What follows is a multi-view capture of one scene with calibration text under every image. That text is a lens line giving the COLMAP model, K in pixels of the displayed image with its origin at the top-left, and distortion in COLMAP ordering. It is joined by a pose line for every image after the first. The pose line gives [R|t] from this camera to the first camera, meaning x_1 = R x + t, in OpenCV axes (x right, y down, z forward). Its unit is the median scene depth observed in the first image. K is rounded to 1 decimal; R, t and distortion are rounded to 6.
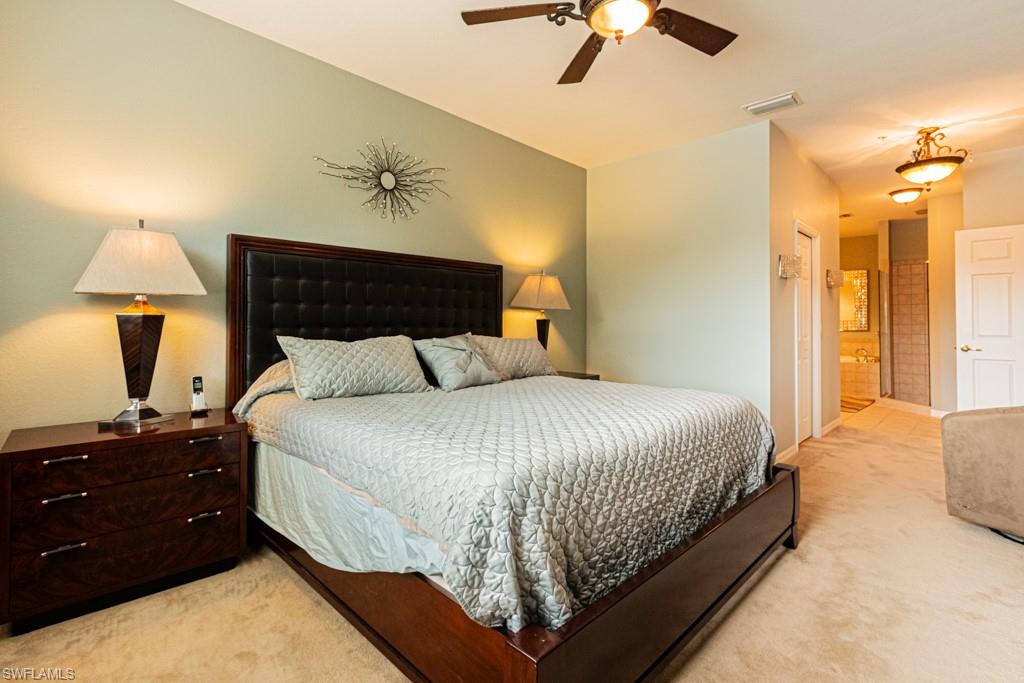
lens RADIAL K [[462.2, 0, 508.4], [0, 462.2, 315.3], [0, 0, 1]] dist [-0.000310, -0.000112]
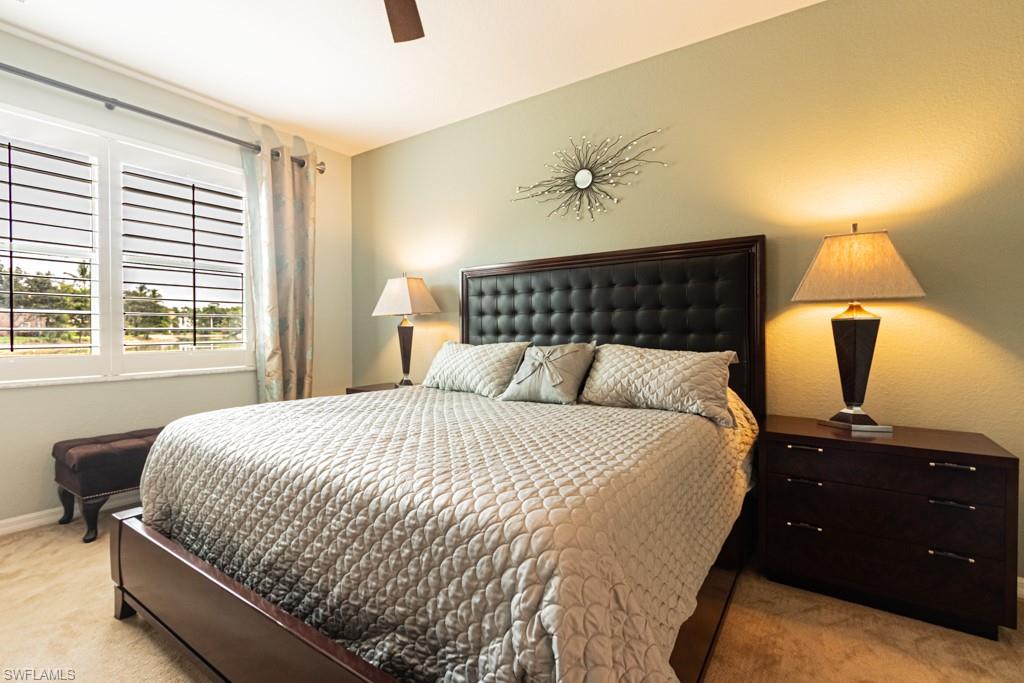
lens RADIAL K [[469.5, 0, 502.9], [0, 469.5, 336.9], [0, 0, 1]] dist [0.003196, -0.000363]
pose [[0.184415, 0.017622, -0.982690, 0.600627], [0.015557, 0.999662, 0.020846, 0.008176], [0.982725, -0.019133, 0.184079, 0.595700]]
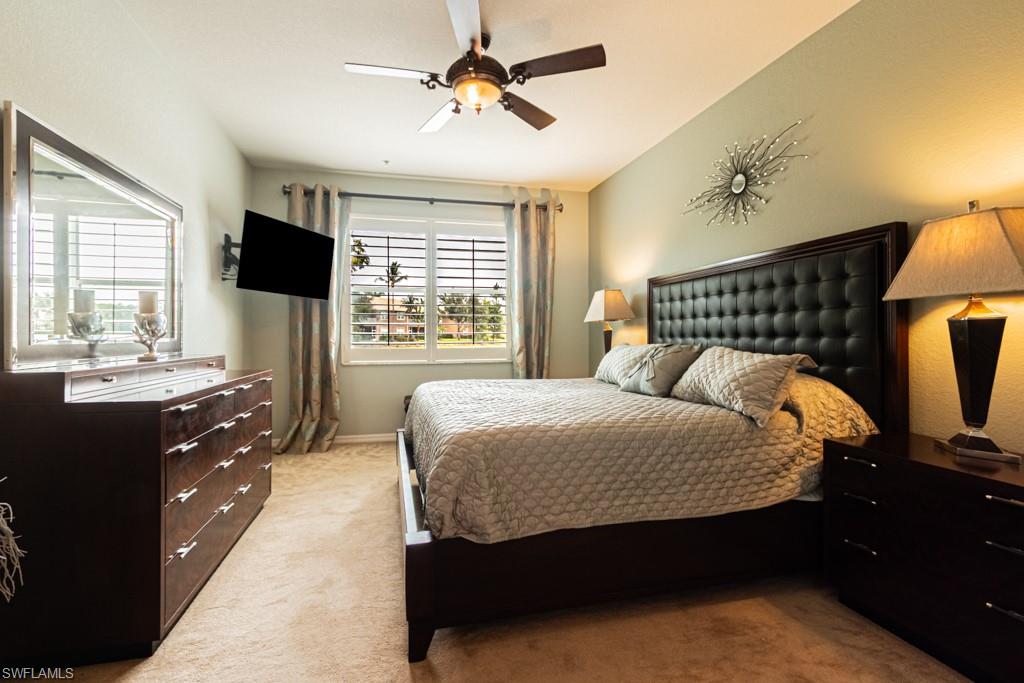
lens RADIAL K [[469.5, 0, 502.9], [0, 469.5, 336.9], [0, 0, 1]] dist [0.003196, -0.000363]
pose [[-0.510658, 0.012054, -0.859699, 0.757145], [0.020528, 0.999788, 0.001825, 0.012856], [0.859539, -0.016716, -0.510797, 0.976758]]
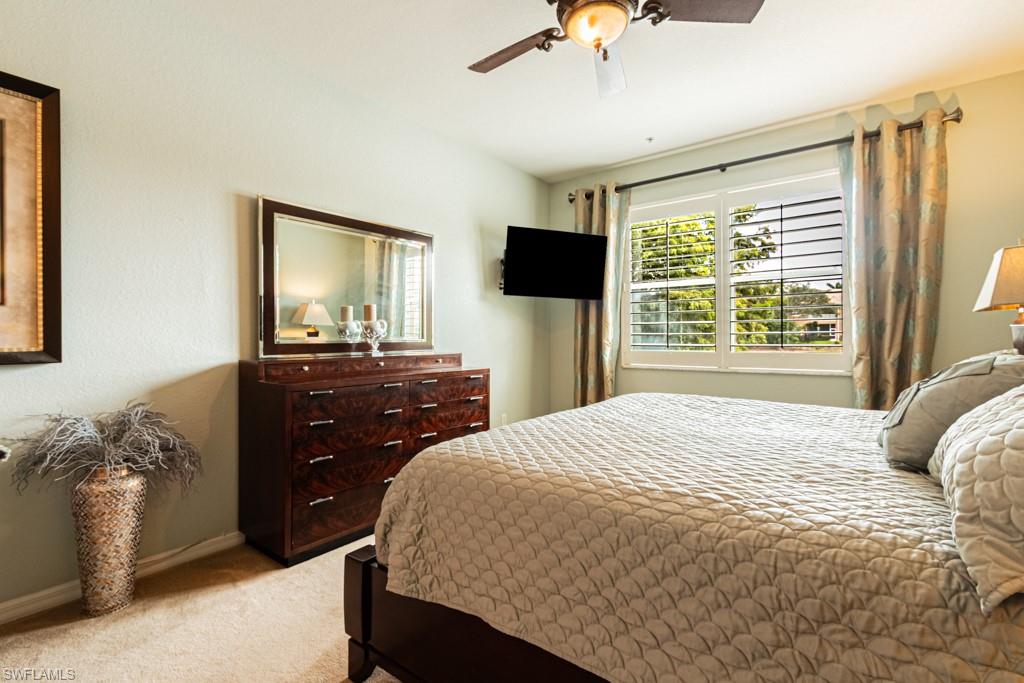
lens RADIAL K [[469.5, 0, 502.9], [0, 469.5, 336.9], [0, 0, 1]] dist [0.003196, -0.000363]
pose [[-0.991015, 0.012849, -0.133134, 0.323462], [0.014964, 0.999777, -0.014898, 0.017463], [0.132912, -0.016757, -0.990986, 1.121688]]
